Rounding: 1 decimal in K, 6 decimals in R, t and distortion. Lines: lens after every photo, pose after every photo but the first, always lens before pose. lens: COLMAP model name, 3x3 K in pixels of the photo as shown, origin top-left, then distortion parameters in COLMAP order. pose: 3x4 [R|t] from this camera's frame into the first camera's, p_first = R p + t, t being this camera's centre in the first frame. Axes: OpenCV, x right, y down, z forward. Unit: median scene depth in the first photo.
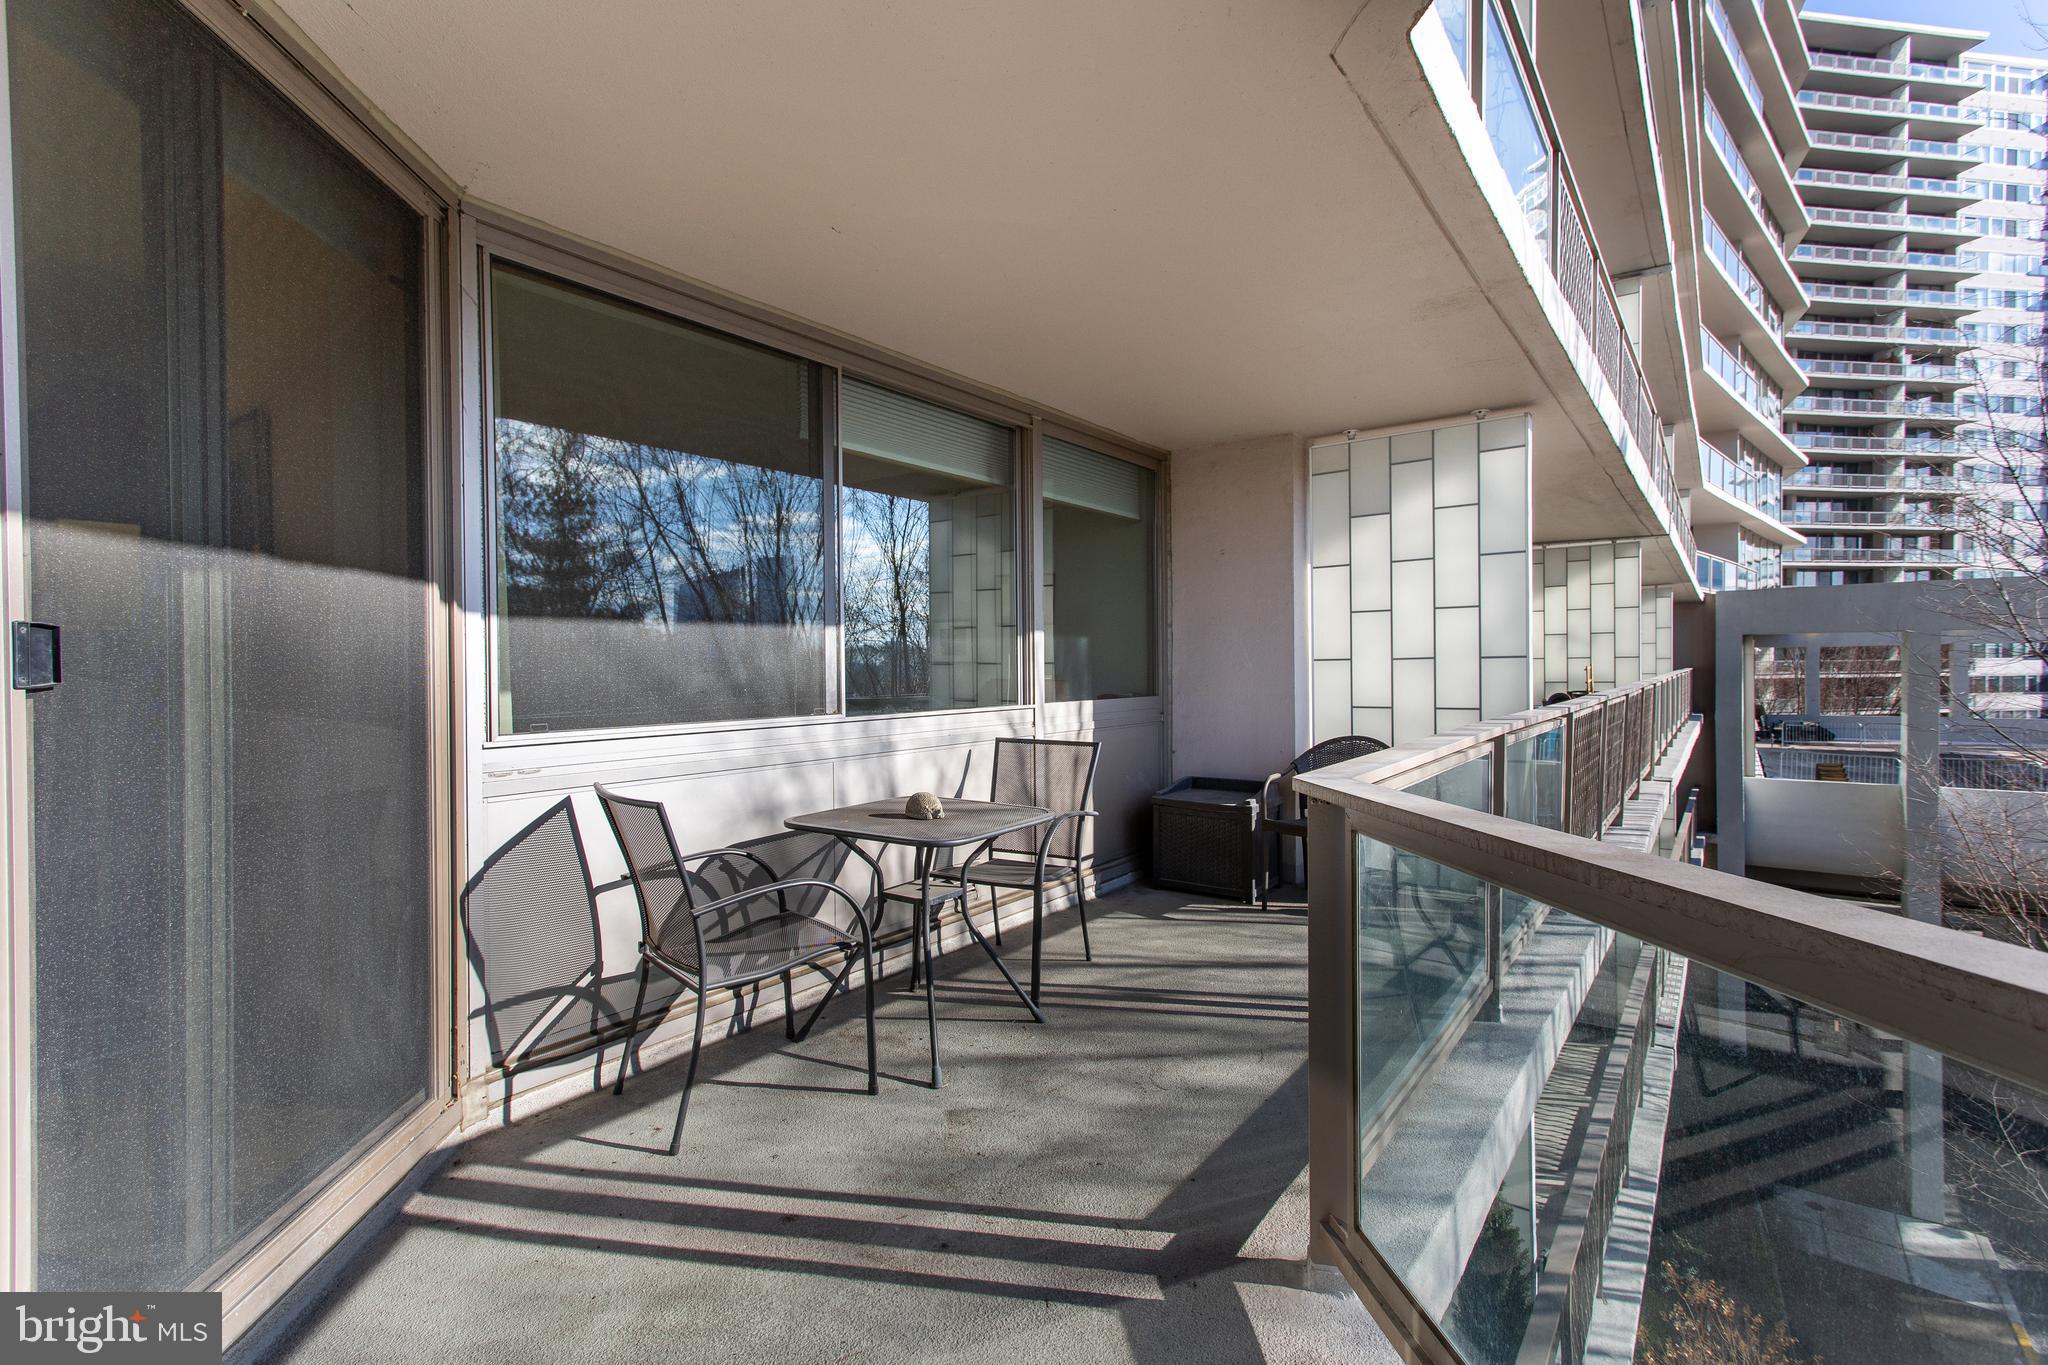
lens RADIAL K [[978.1, 0, 1020.6], [0, 978.1, 676.6], [0, 0, 1]] dist [-0.064017, 0.029349]
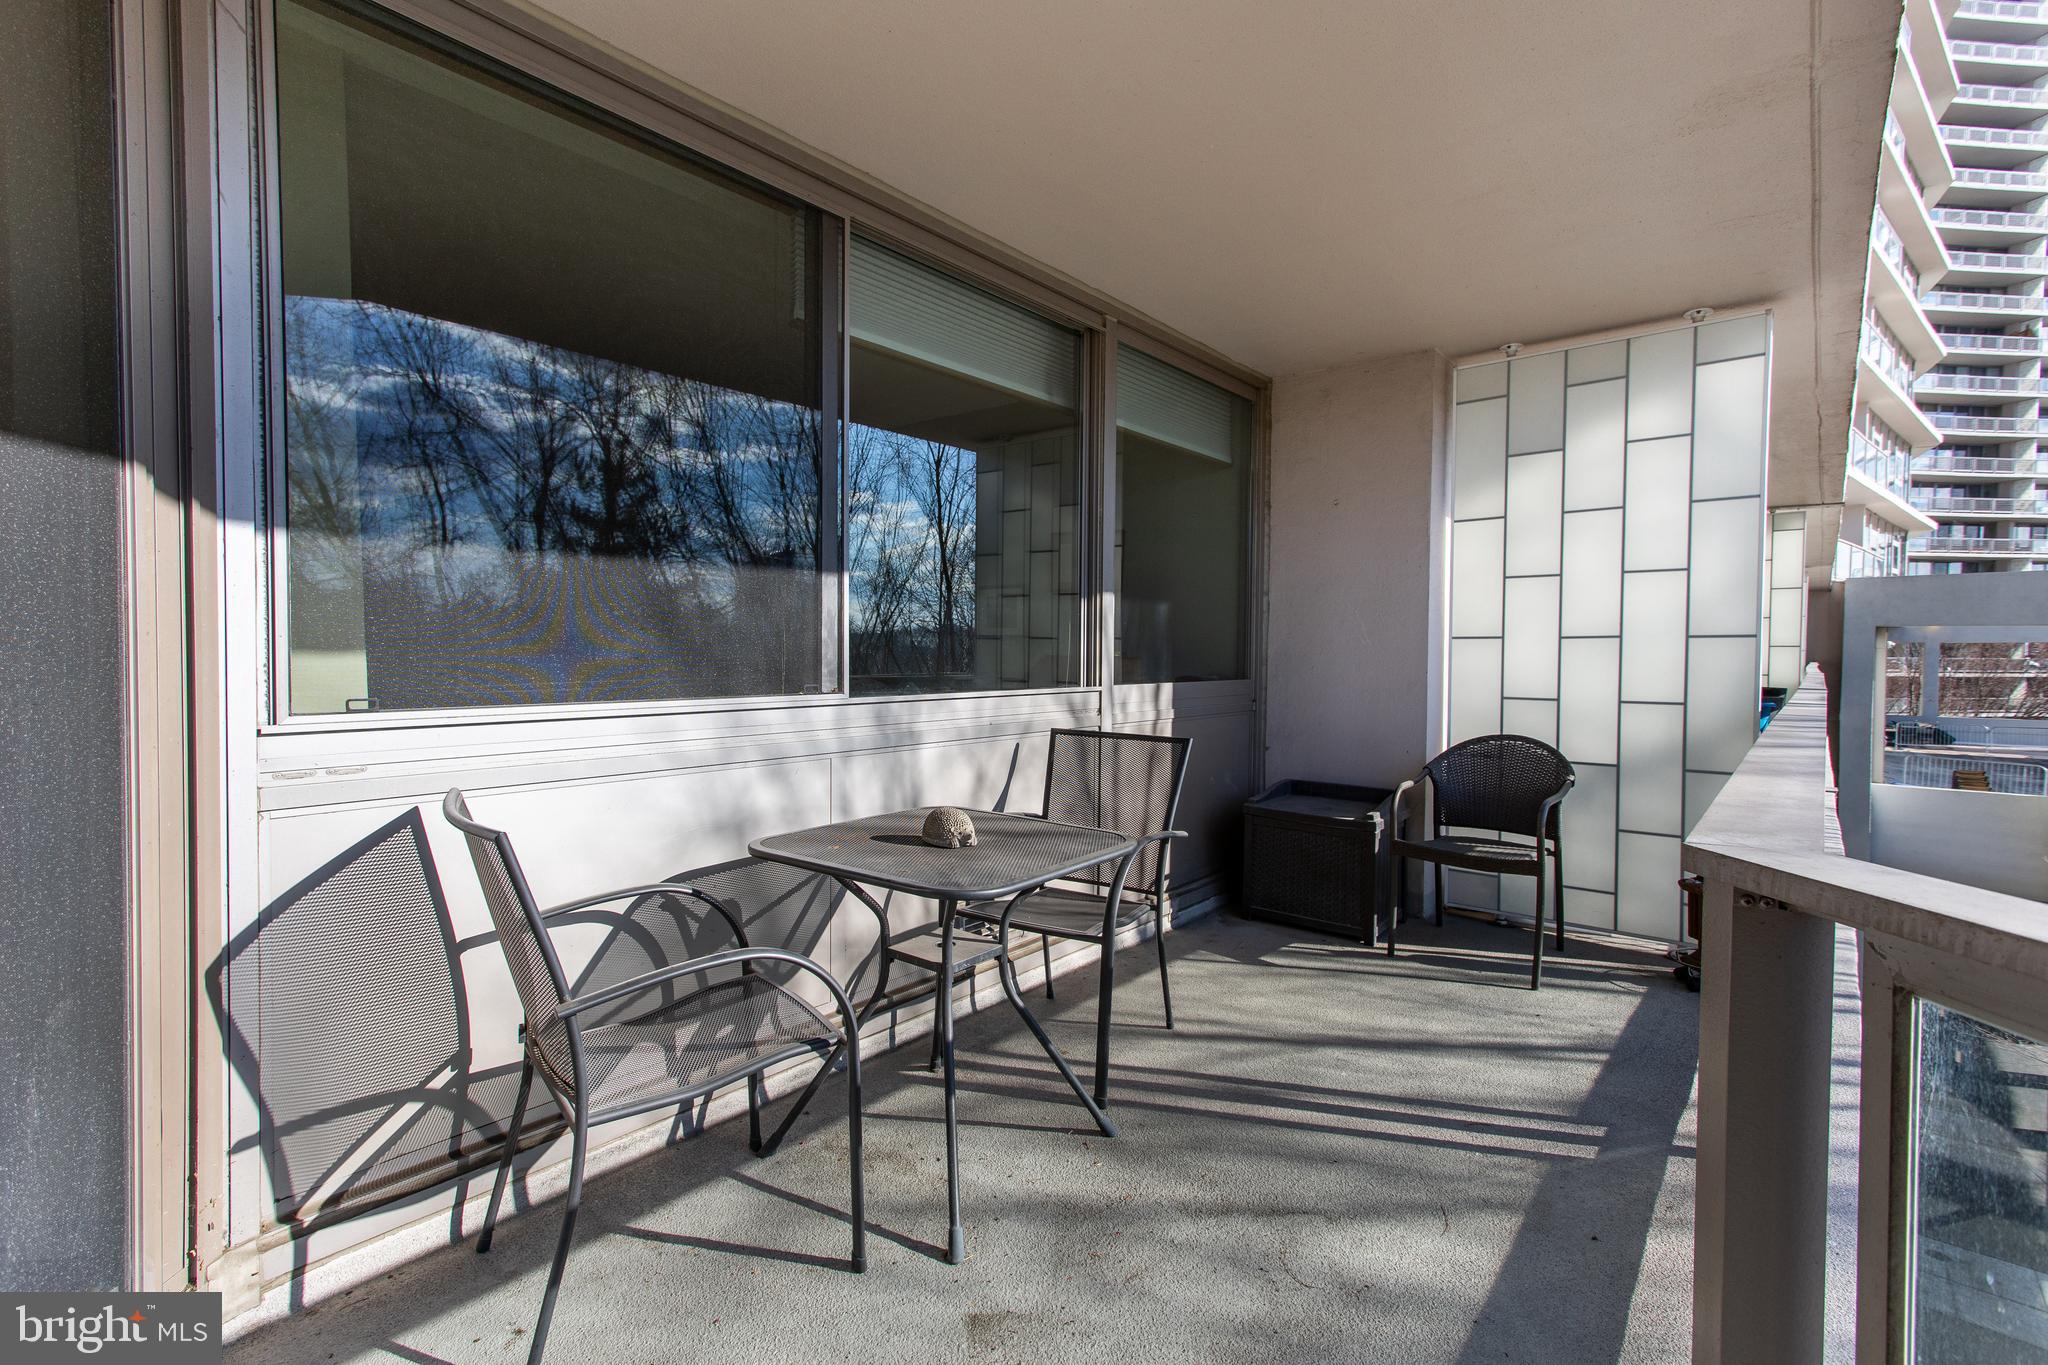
lens RADIAL K [[982.9, 0, 1020.3], [0, 982.9, 676.5], [0, 0, 1]] dist [-0.064643, 0.032684]
pose [[0.998371, 0.018899, -0.053829, -0.010045], [-0.017985, 0.999686, 0.017421, 0.009363], [0.054142, -0.016425, 0.998398, 0.247374]]
